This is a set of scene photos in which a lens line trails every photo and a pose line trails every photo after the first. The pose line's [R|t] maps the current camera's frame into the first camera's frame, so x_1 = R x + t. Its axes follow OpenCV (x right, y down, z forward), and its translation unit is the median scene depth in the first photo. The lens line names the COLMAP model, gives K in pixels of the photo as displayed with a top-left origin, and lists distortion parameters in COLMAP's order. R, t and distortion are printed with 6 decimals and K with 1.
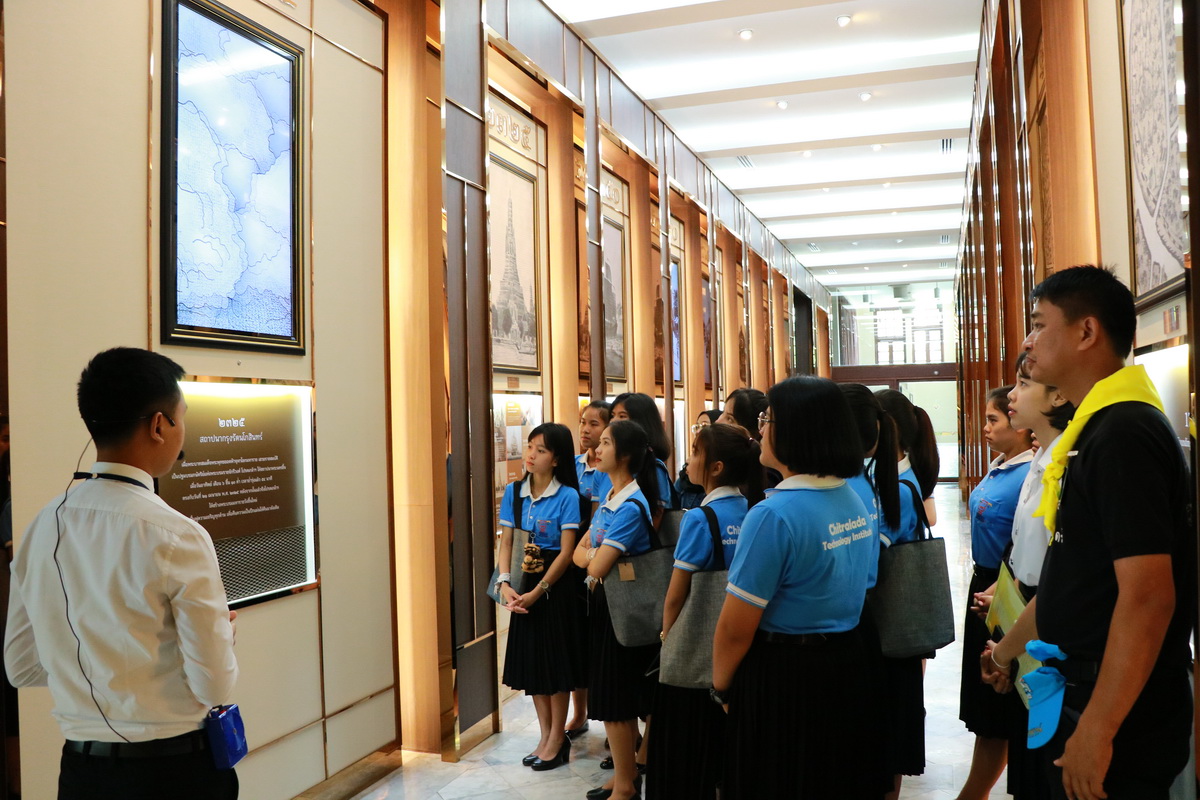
lens RADIAL K [[933.9, 0, 583.4], [0, 933.9, 399.5], [0, 0, 1]] dist [-0.149252, 0.119098]
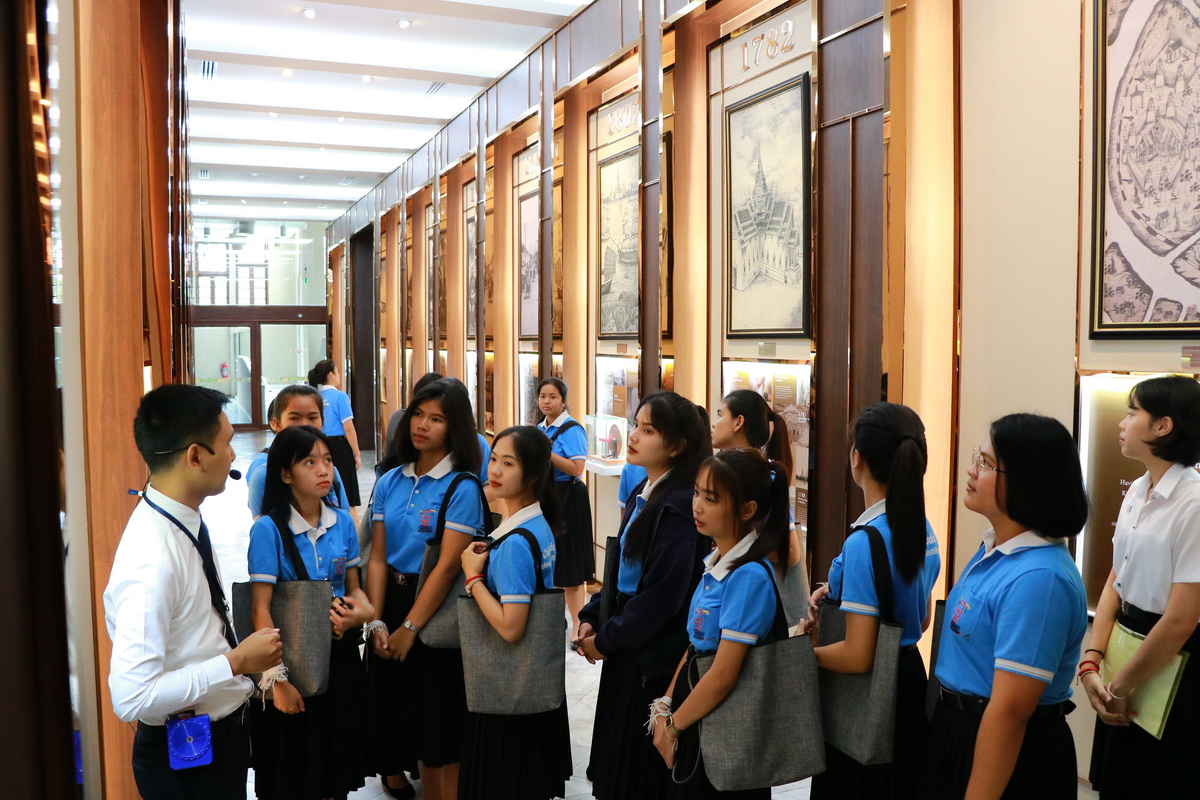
lens RADIAL K [[933.9, 0, 583.4], [0, 933.9, 399.5], [0, 0, 1]] dist [-0.149252, 0.119098]
pose [[0.716259, -0.031744, 0.697112, -0.125724], [-0.020136, 0.997609, 0.066117, -0.016645], [-0.697544, -0.061394, 0.713907, 0.135237]]
